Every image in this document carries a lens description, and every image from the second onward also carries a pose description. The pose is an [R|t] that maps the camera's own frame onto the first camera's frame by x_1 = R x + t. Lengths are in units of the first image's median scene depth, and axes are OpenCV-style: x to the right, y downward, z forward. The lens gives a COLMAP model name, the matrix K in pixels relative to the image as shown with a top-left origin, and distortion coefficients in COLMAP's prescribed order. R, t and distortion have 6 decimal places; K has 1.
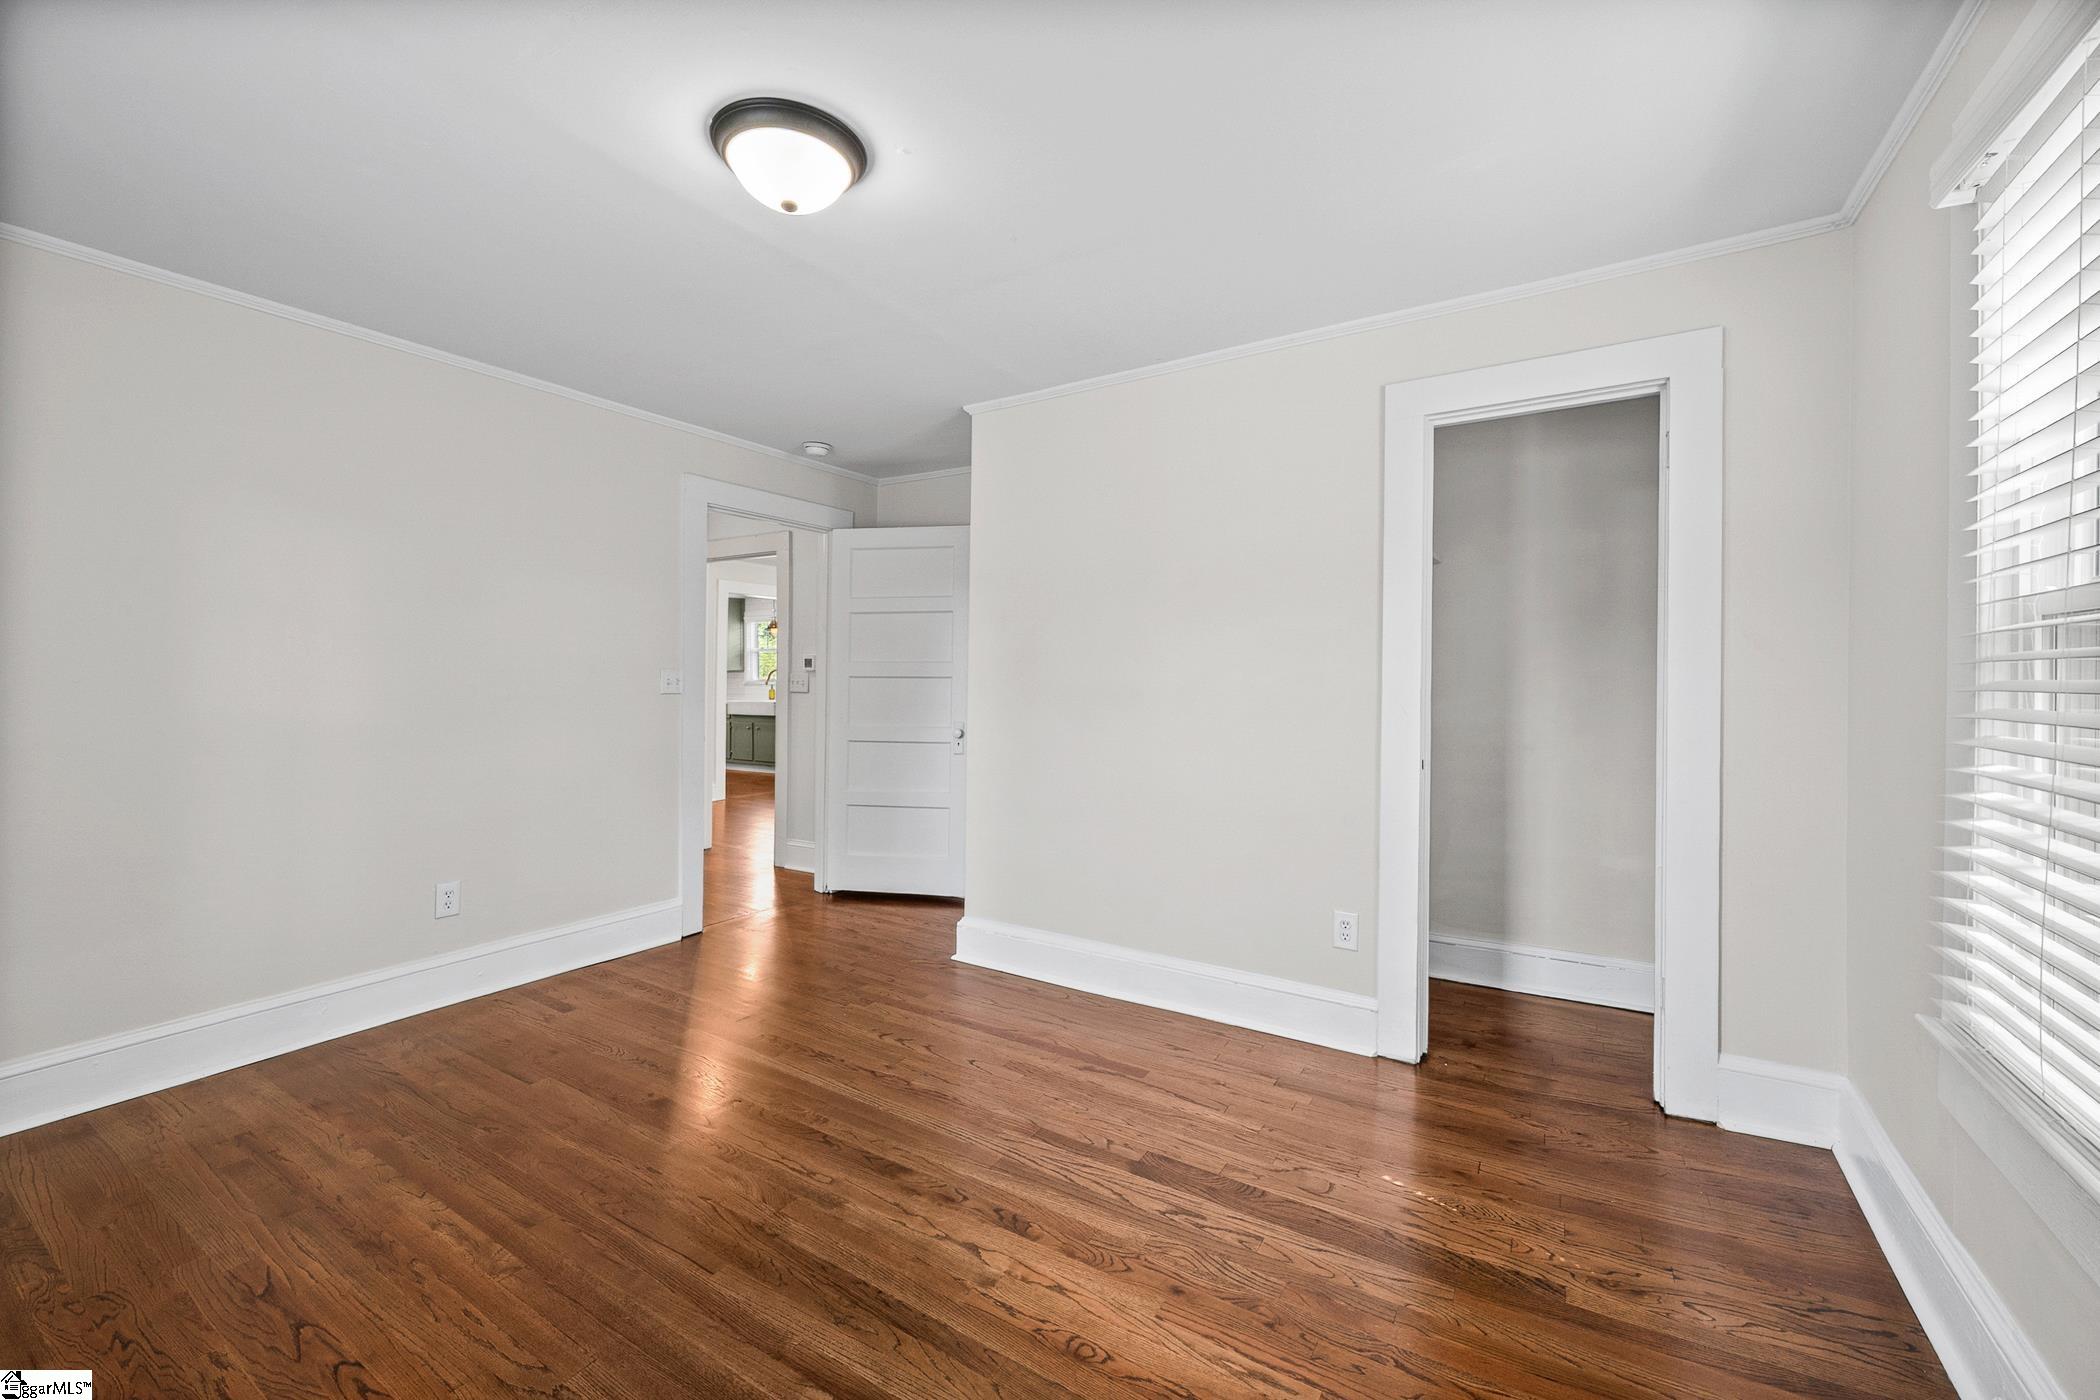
lens RADIAL K [[832.5, 0, 1016.9], [0, 832.5, 688.1], [0, 0, 1]] dist [0.000689, 0.000058]
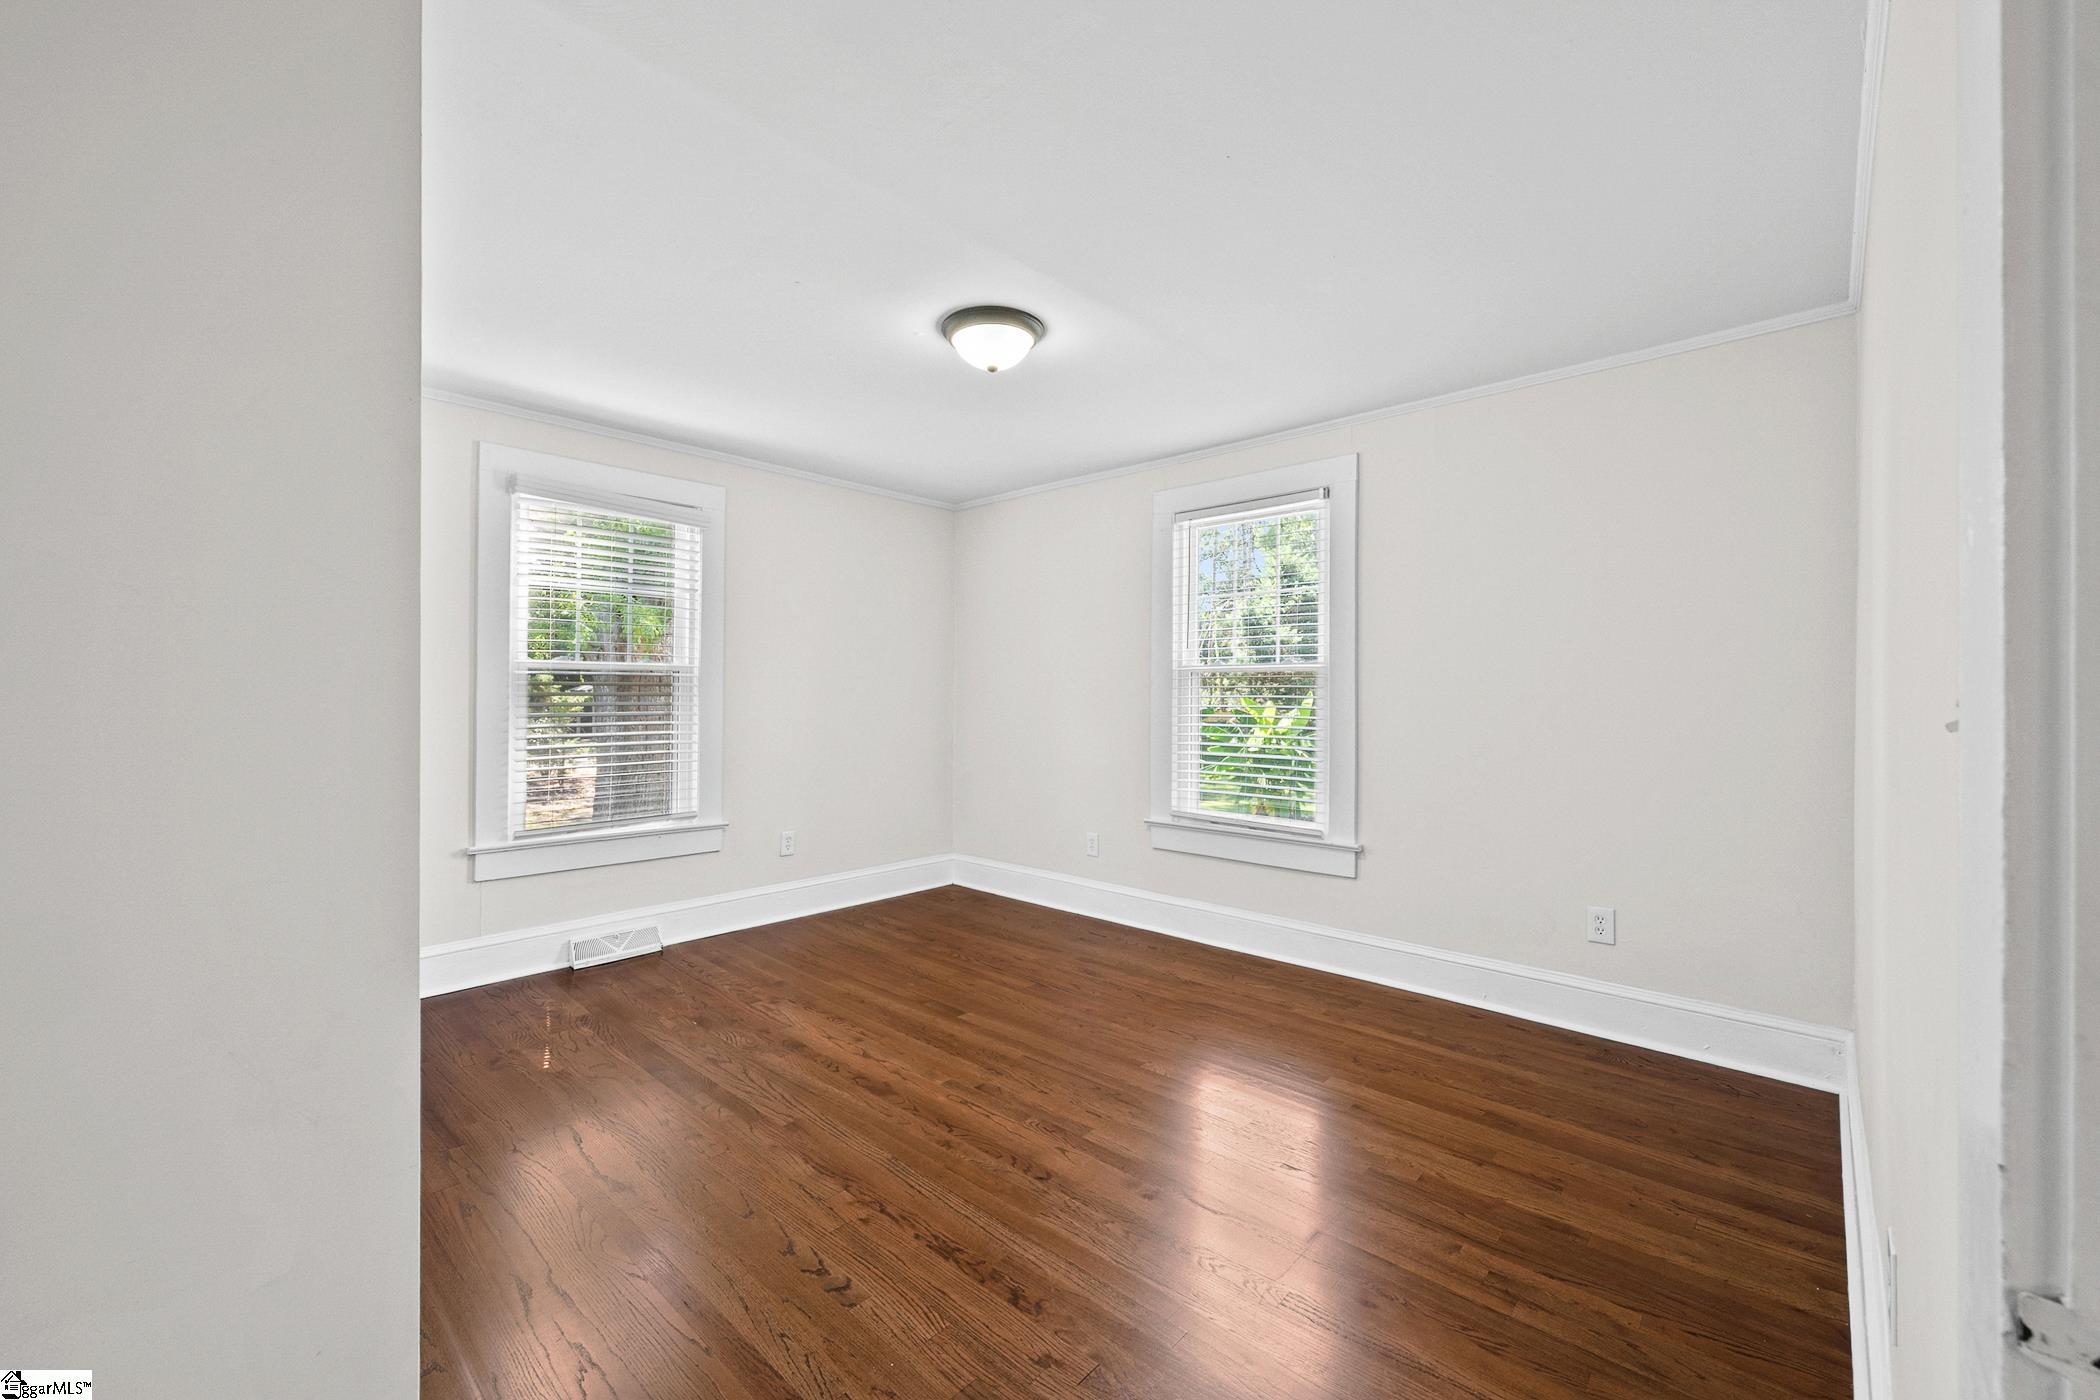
lens RADIAL K [[861.9, 0, 1045.0], [0, 861.9, 714.9], [0, 0, 1]] dist [0.055139, -0.000038]
pose [[-0.987516, -0.006775, 0.157375, -0.447868], [-0.000991, 0.999322, 0.036803, -0.025296], [-0.157517, 0.036188, -0.986853, 1.770548]]
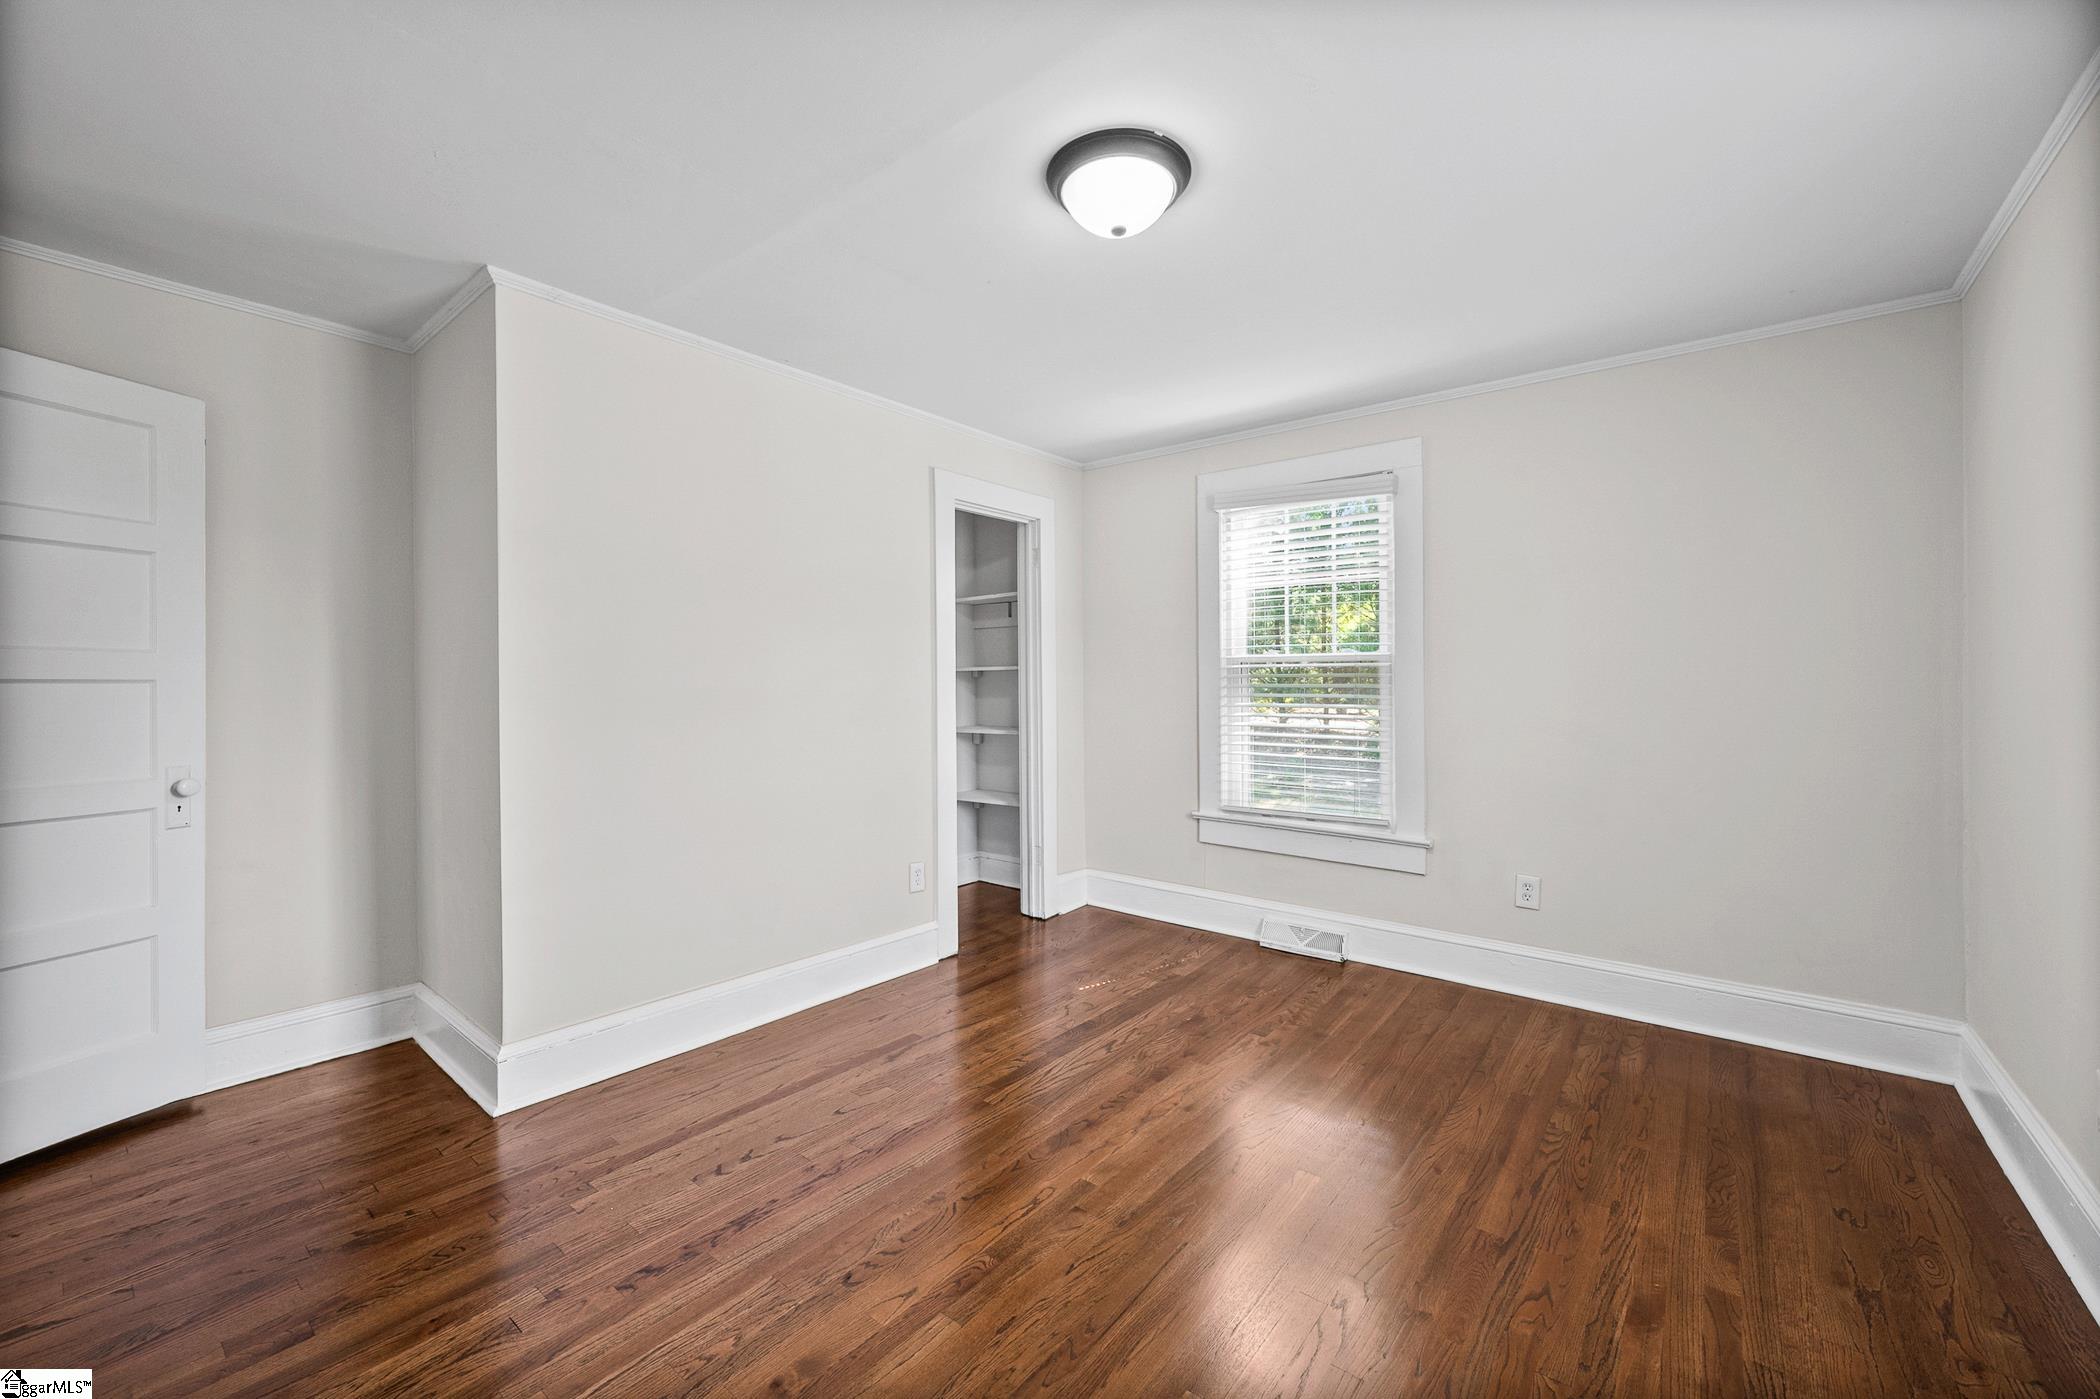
lens RADIAL K [[852.1, 0, 1043.2], [0, 852.1, 702.8], [0, 0, 1]] dist [0.000233, -0.000029]
pose [[0.098629, -0.019169, 0.994940, -0.965169], [0.009671, 0.999786, 0.018303, -0.007029], [-0.995077, 0.007817, 0.098793, 0.709377]]
